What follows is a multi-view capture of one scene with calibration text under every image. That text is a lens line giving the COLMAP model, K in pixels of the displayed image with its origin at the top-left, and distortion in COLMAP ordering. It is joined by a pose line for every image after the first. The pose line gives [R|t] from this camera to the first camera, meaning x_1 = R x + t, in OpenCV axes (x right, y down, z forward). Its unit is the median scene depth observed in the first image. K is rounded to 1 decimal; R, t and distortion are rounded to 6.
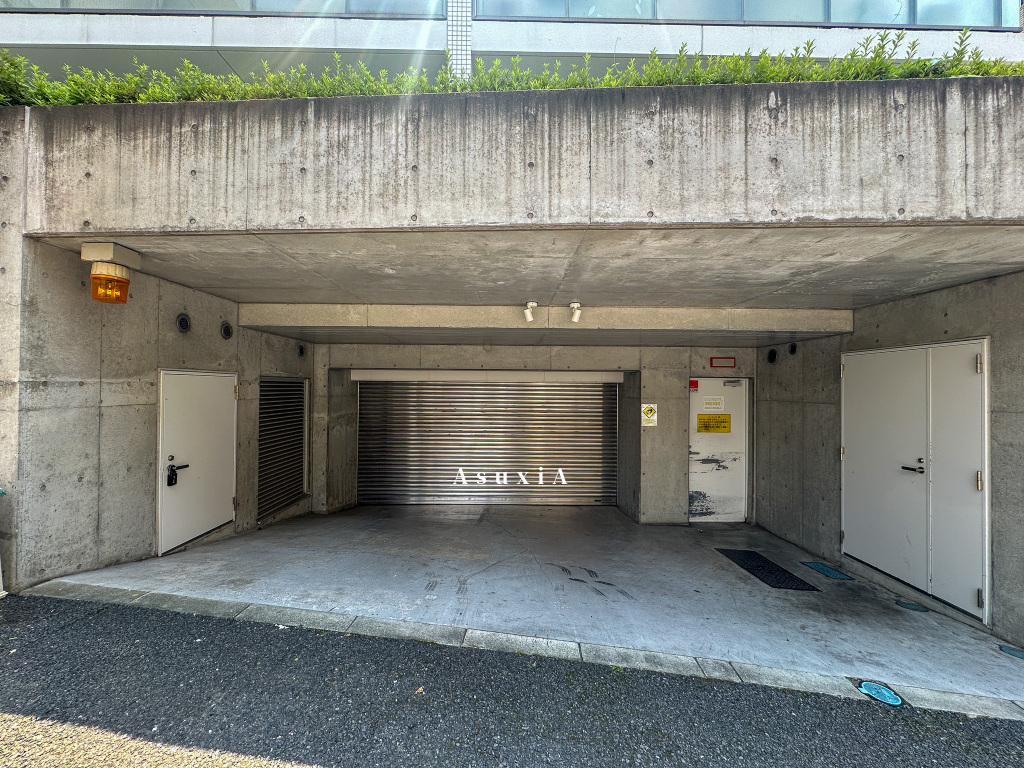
lens RADIAL K [[407.5, 0, 511.5], [0, 407.5, 382.5], [0, 0, 1]] dist [-0.005090, 0.001167]
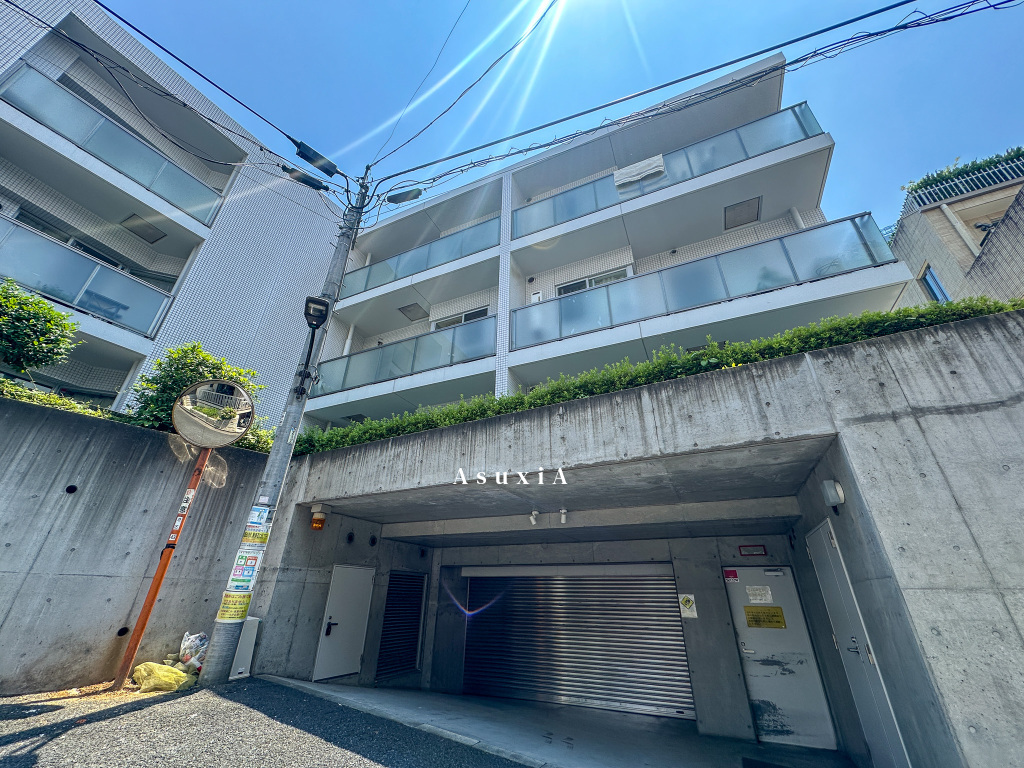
lens RADIAL K [[407.5, 0, 512.1], [0, 407.5, 383.6], [0, 0, 1]] dist [-0.005090, 0.001167]
pose [[0.903256, -0.195660, -0.381898, 1.132459], [-0.001154, 0.888882, -0.458134, 0.128074], [0.429101, 0.414253, 0.802662, -0.768928]]
